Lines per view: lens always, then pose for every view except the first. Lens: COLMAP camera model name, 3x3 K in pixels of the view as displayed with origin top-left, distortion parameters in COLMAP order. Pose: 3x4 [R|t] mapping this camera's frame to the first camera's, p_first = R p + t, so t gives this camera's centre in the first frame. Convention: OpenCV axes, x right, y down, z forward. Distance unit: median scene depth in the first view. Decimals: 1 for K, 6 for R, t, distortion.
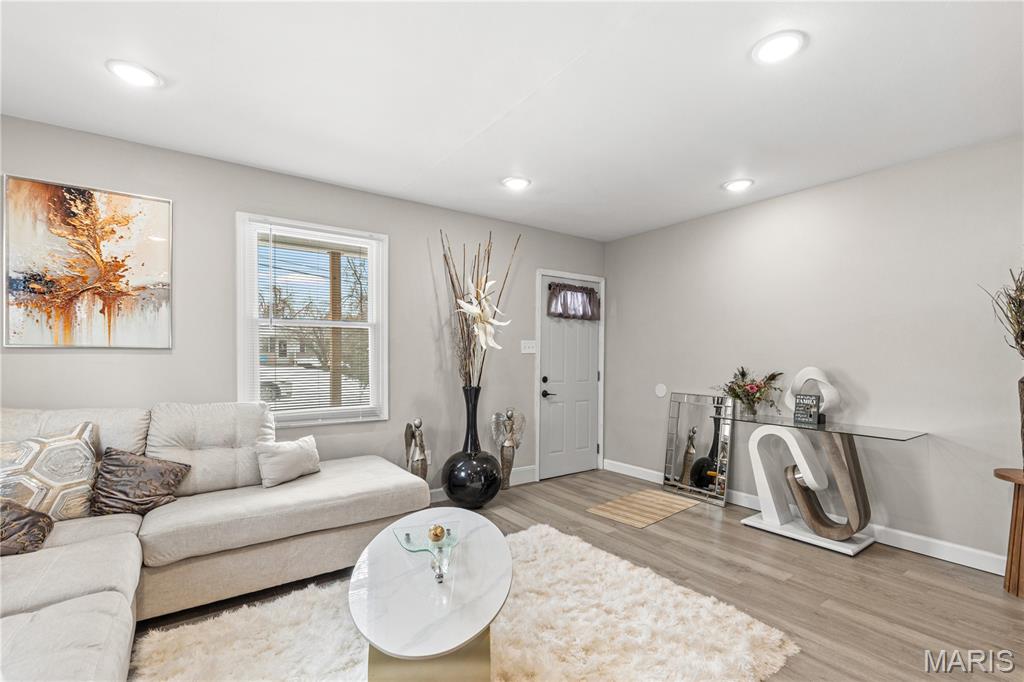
lens RADIAL K [[467.5, 0, 523.0], [0, 467.5, 360.2], [0, 0, 1]] dist [-0.004548, -0.001838]
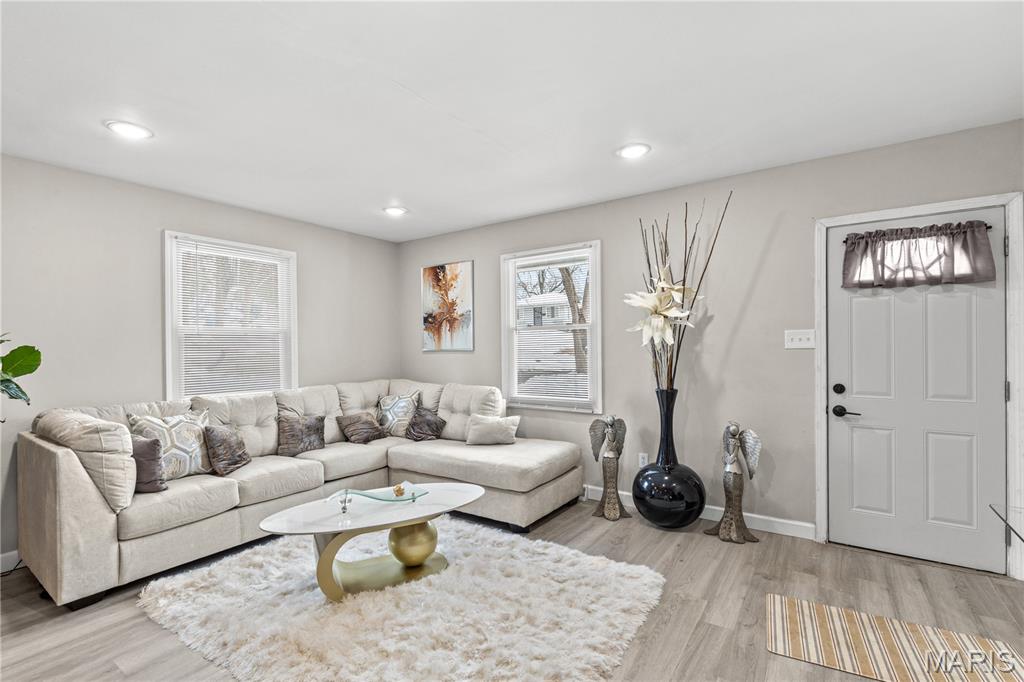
lens RADIAL K [[467.5, 0, 514.5], [0, 467.5, 350.4], [0, 0, 1]] dist [-0.004548, -0.001838]
pose [[0.326088, -0.008195, -0.945304, 0.700170], [0.003049, 0.999966, -0.007617, -0.010578], [0.945335, -0.000398, 0.326102, 0.514320]]
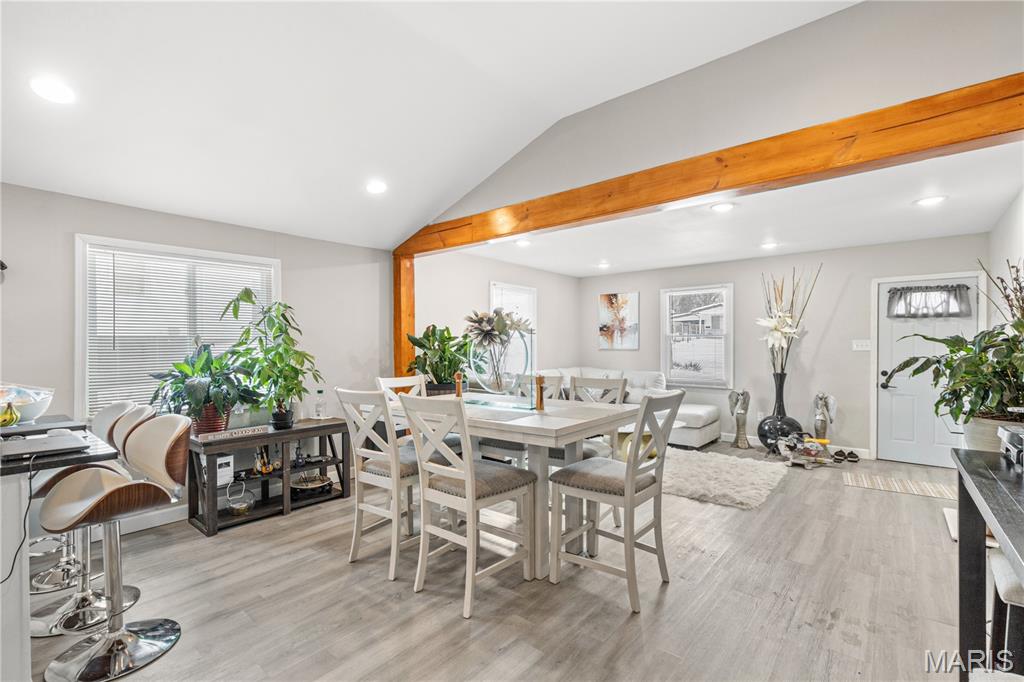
lens RADIAL K [[467.5, 0, 510.4], [0, 467.5, 349.5], [0, 0, 1]] dist [-0.004548, -0.001838]
pose [[0.230425, -0.003165, -0.973085, 1.313704], [-0.008746, 0.999948, -0.005324, -0.004099], [0.973051, 0.009737, 0.230385, -0.220213]]
